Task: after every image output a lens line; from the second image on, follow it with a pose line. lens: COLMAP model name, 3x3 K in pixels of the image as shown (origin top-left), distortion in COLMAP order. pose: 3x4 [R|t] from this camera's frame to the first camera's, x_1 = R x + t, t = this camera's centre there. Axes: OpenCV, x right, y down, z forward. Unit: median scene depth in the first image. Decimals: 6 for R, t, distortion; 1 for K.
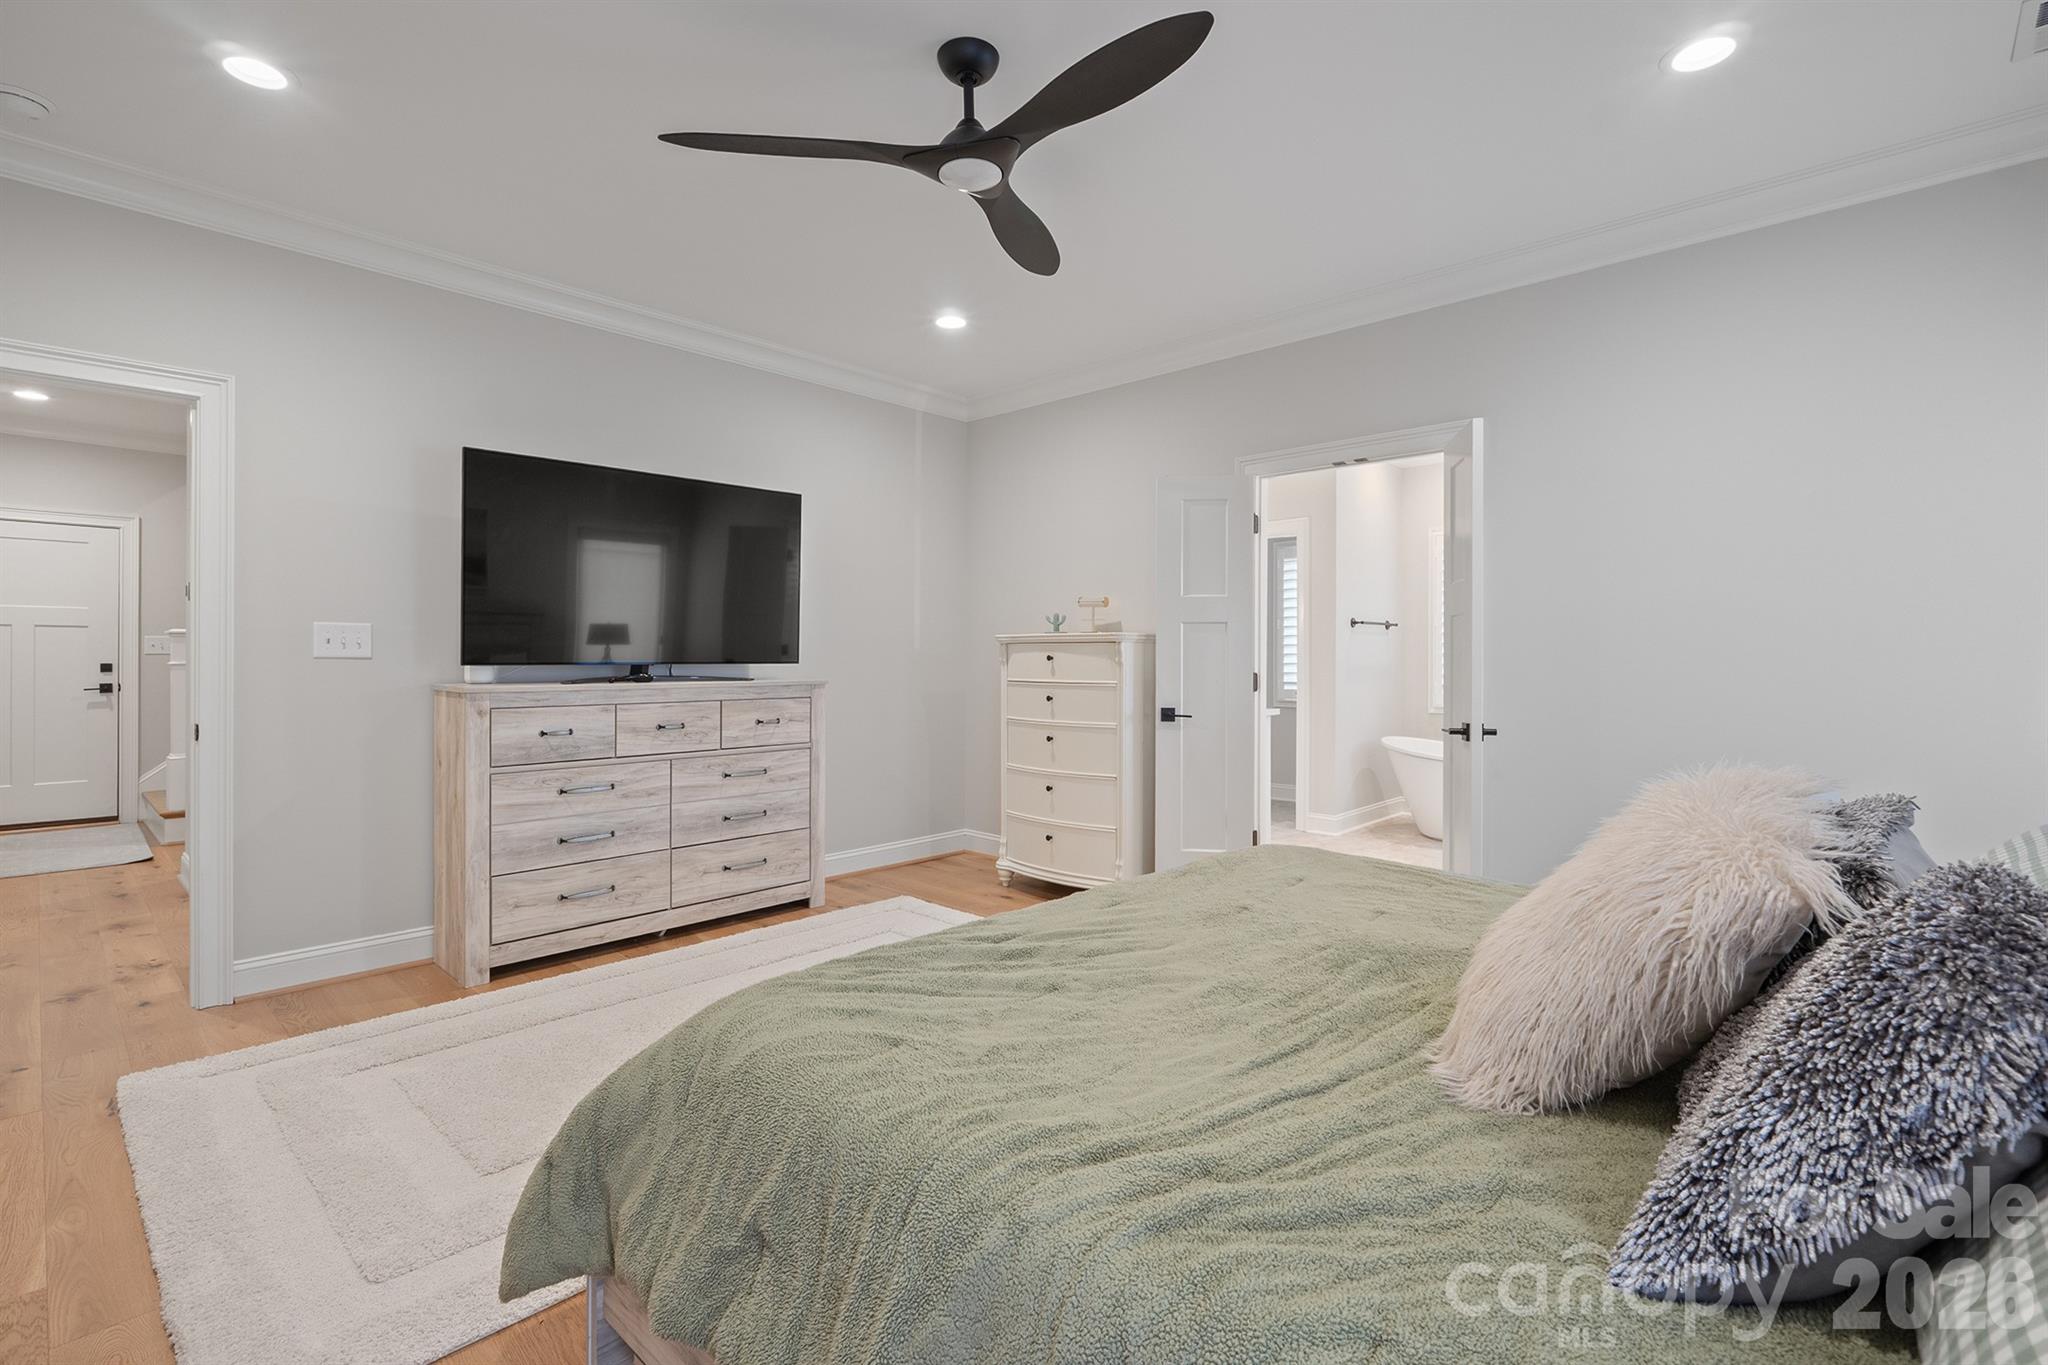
lens RADIAL K [[923.0, 0, 1028.7], [0, 923.0, 669.6], [0, 0, 1]] dist [-0.000102, -0.000045]
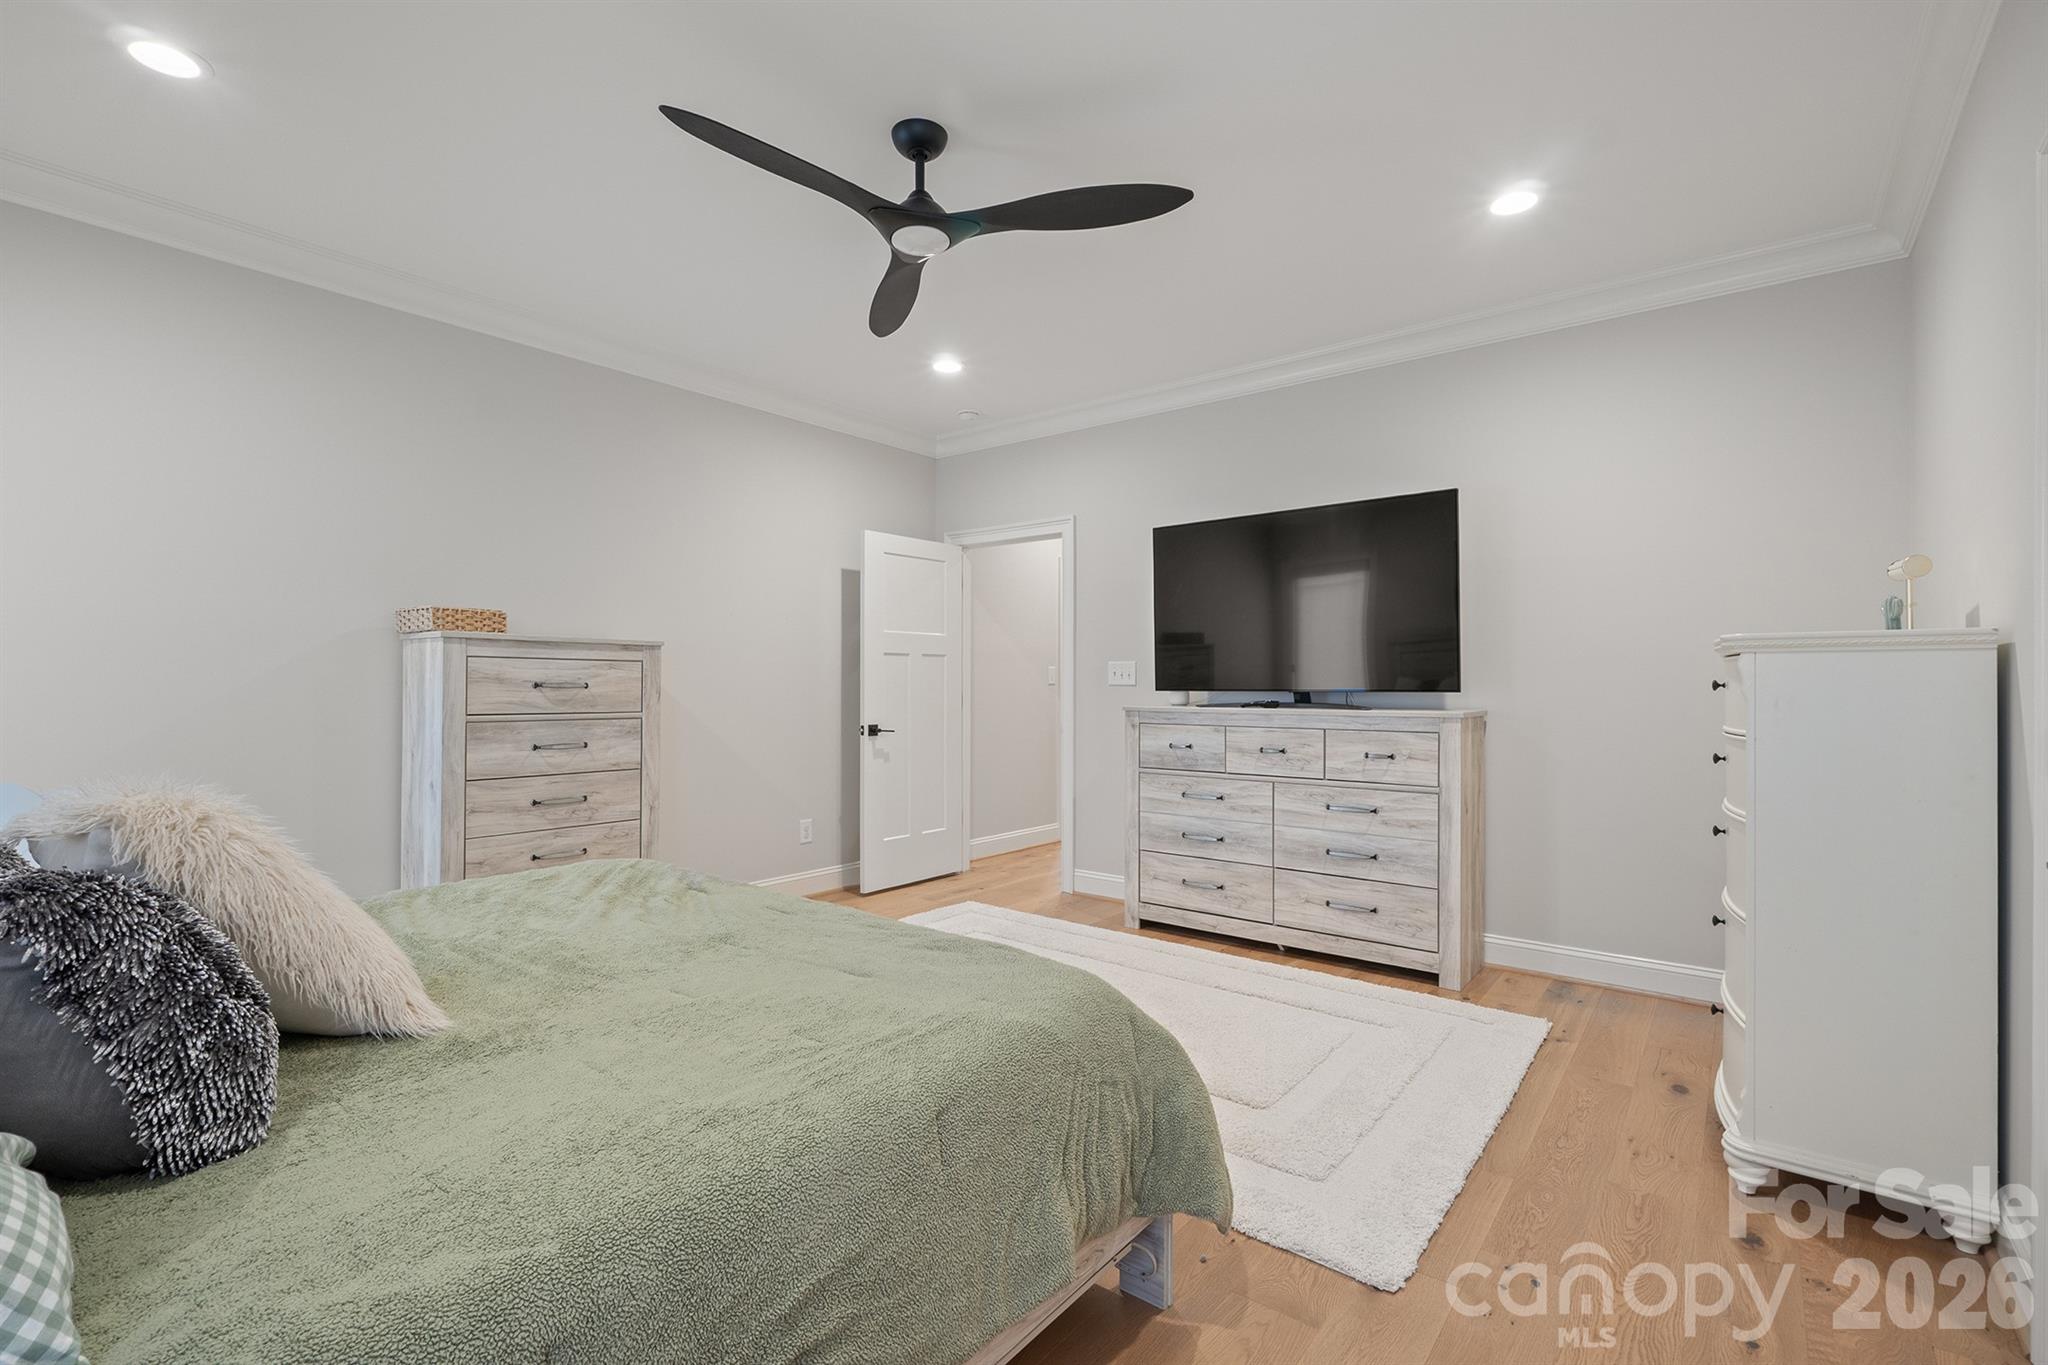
lens RADIAL K [[923.0, 0, 1028.3], [0, 923.0, 680.1], [0, 0, 1]] dist [-0.000102, -0.000045]
pose [[0.082706, -0.003644, -0.996567, 0.625844], [-0.011616, 0.999922, -0.004620, -0.010394], [0.996506, 0.011958, 0.082657, 0.623054]]
